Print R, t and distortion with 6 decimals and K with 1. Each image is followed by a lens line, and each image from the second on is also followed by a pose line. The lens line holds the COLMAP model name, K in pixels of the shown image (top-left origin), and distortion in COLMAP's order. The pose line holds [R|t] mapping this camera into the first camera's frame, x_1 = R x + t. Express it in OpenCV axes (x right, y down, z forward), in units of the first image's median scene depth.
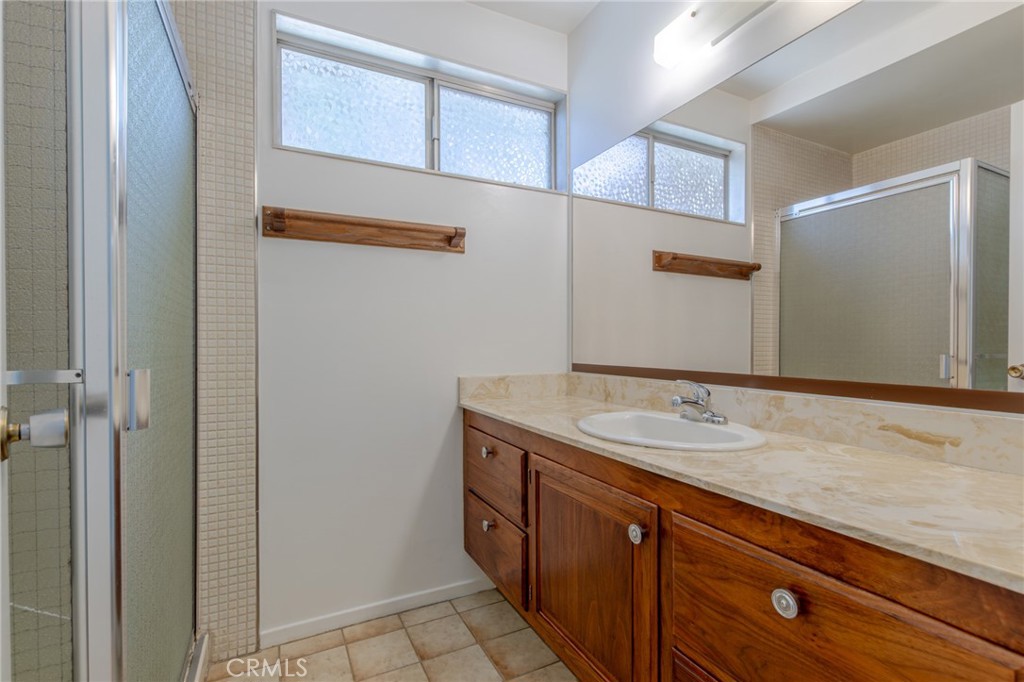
lens RADIAL K [[465.1, 0, 510.7], [0, 465.1, 346.1], [0, 0, 1]] dist [0.003169, -0.001667]
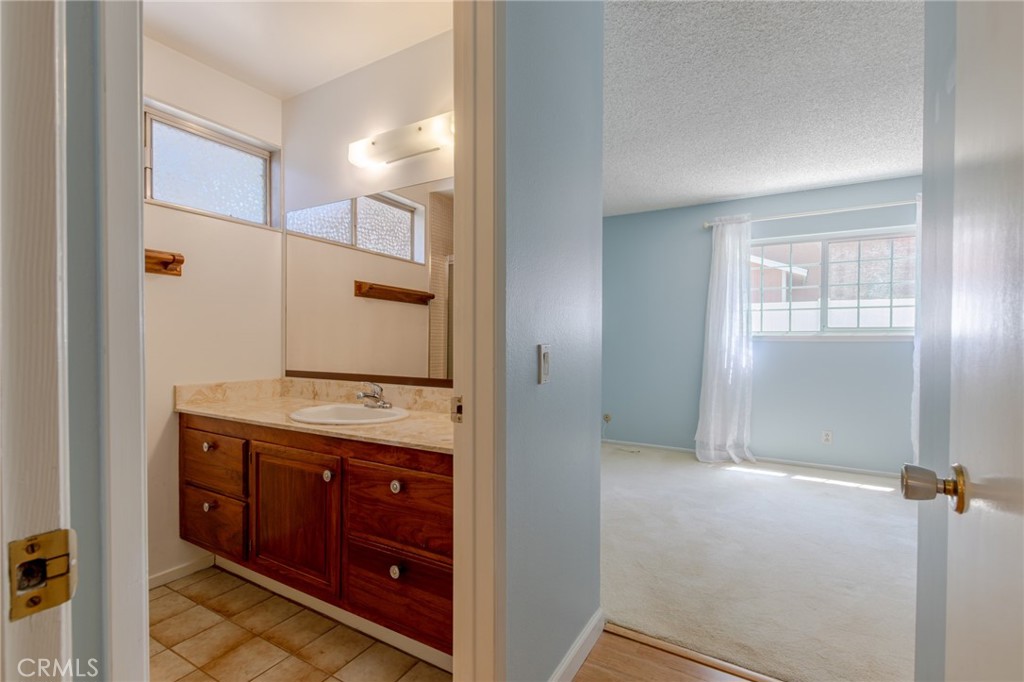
lens RADIAL K [[465.1, 0, 510.7], [0, 465.1, 346.1], [0, 0, 1]] dist [0.003169, -0.001667]
pose [[0.834451, 0.002679, 0.551075, -0.063328], [-0.005675, 0.999977, 0.003733, -0.044151], [-0.551053, -0.006242, 0.834447, -0.455421]]
